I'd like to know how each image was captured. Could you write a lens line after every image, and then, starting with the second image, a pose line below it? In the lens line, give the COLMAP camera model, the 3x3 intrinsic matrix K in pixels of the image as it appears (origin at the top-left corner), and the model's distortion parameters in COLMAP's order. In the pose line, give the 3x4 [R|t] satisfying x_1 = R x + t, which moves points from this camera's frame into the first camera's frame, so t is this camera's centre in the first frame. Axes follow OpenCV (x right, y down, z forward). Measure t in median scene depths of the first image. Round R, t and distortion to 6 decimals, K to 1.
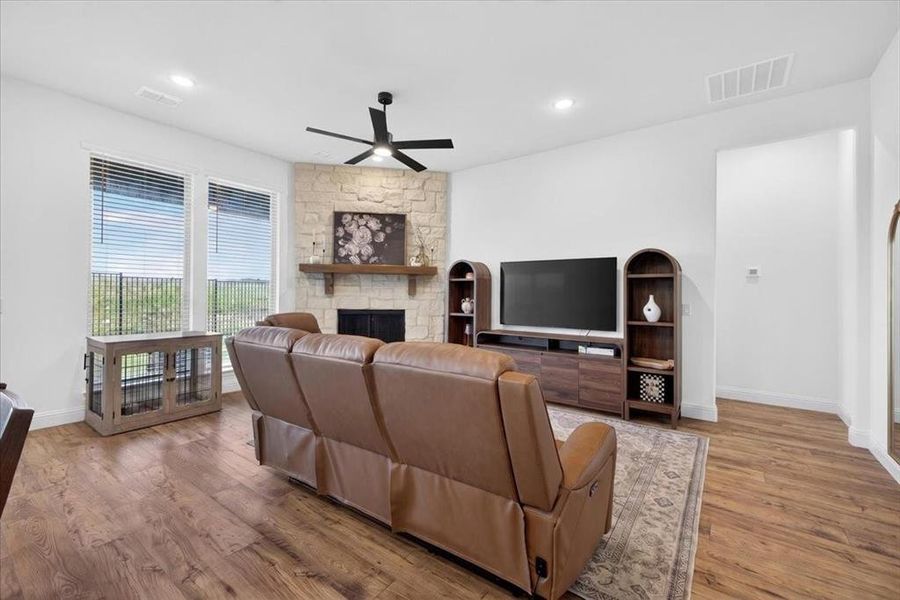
lens RADIAL K [[378.1, 0, 446.4], [0, 378.1, 297.2], [0, 0, 1]] dist [0.031528, -0.008127]
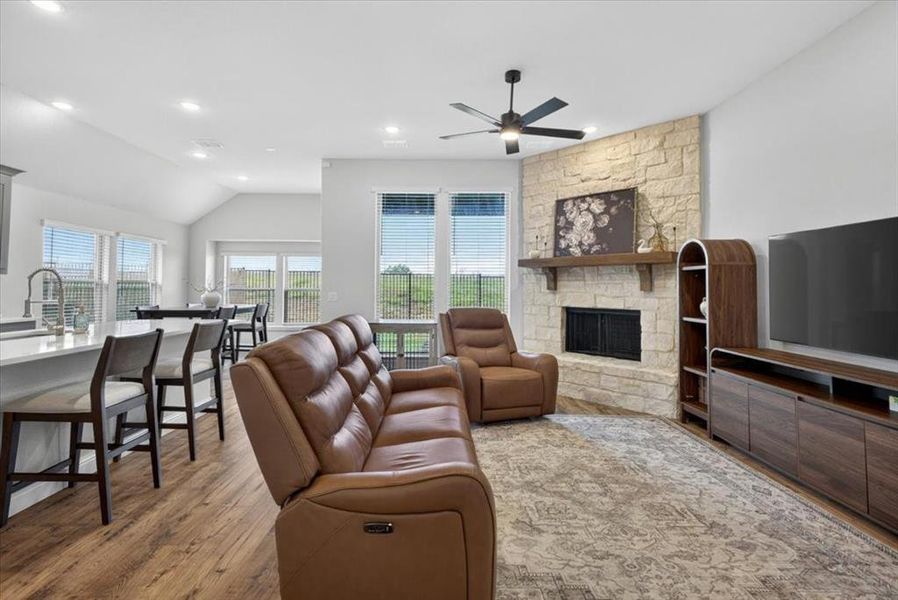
lens RADIAL K [[421.8, 0, 439.1], [0, 421.8, 279.5], [0, 0, 1]] dist [0.002346, 0.000481]
pose [[0.592237, -0.022632, -0.805446, 0.354090], [-0.005033, 0.999482, -0.031785, 0.000013], [0.805748, 0.022878, 0.591817, 0.172525]]
